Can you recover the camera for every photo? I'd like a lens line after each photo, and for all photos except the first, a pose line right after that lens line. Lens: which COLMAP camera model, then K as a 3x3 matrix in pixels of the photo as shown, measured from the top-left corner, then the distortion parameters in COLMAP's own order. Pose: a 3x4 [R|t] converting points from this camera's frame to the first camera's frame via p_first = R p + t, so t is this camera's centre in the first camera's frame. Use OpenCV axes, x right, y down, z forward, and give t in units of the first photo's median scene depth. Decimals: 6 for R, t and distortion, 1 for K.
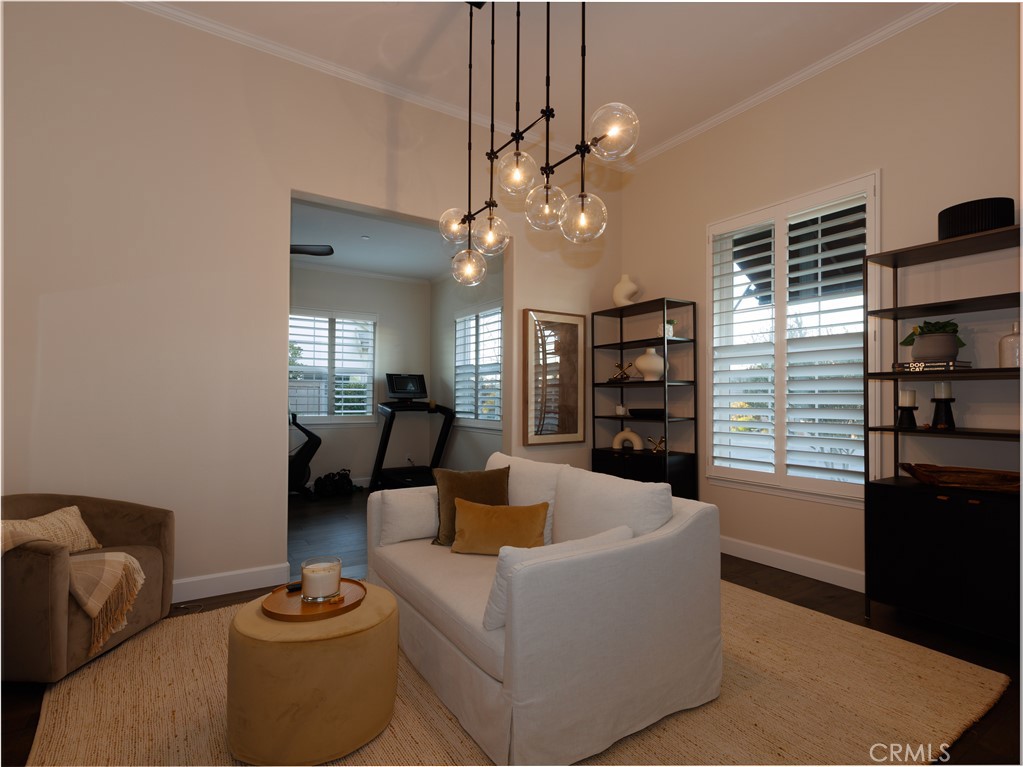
lens RADIAL K [[517.2, 0, 509.0], [0, 517.2, 391.6], [0, 0, 1]] dist [0.009903, 0.000518]
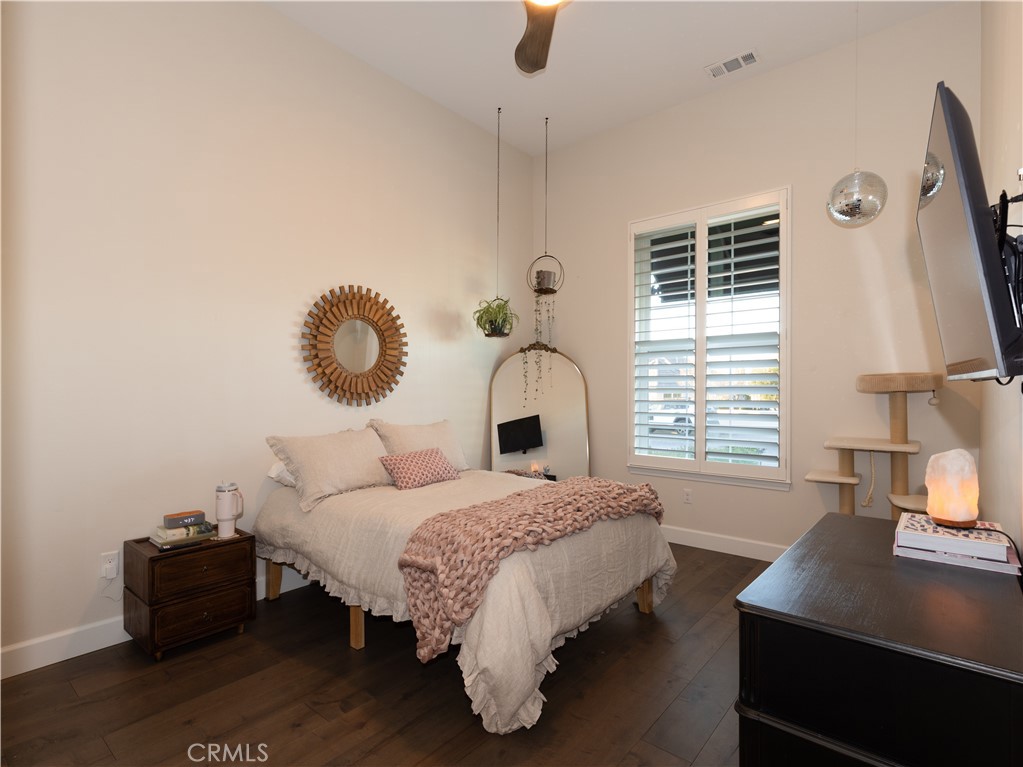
lens RADIAL K [[455.3, 0, 509.3], [0, 455.3, 391.4], [0, 0, 1]] dist [-0.000675, 0.000032]
pose [[0.936551, -0.011120, 0.350354, -0.178508], [0.006425, 0.999873, 0.014561, -0.001042], [-0.350472, -0.011386, 0.936504, 0.256369]]
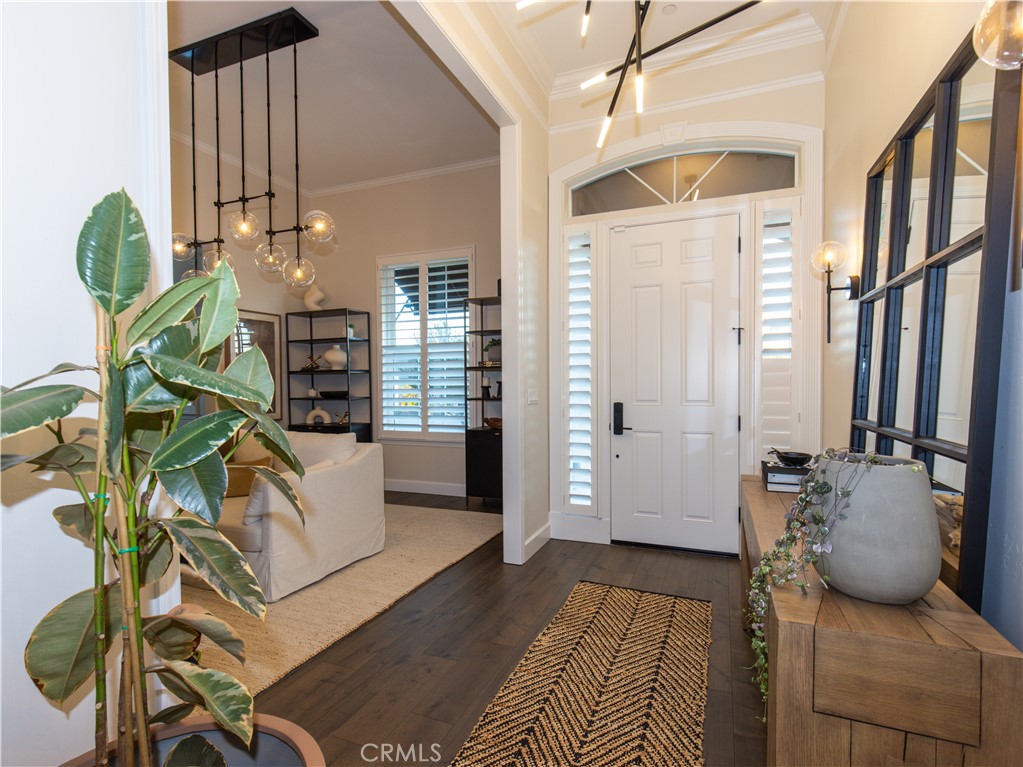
lens RADIAL K [[517.2, 0, 511.3], [0, 517.2, 390.8], [0, 0, 1]] dist [0.009903, 0.000518]
pose [[0.820928, -0.020856, 0.570651, -0.133900], [0.004674, 0.999545, 0.029808, -0.005272], [-0.571013, -0.021804, 0.820651, -0.391208]]
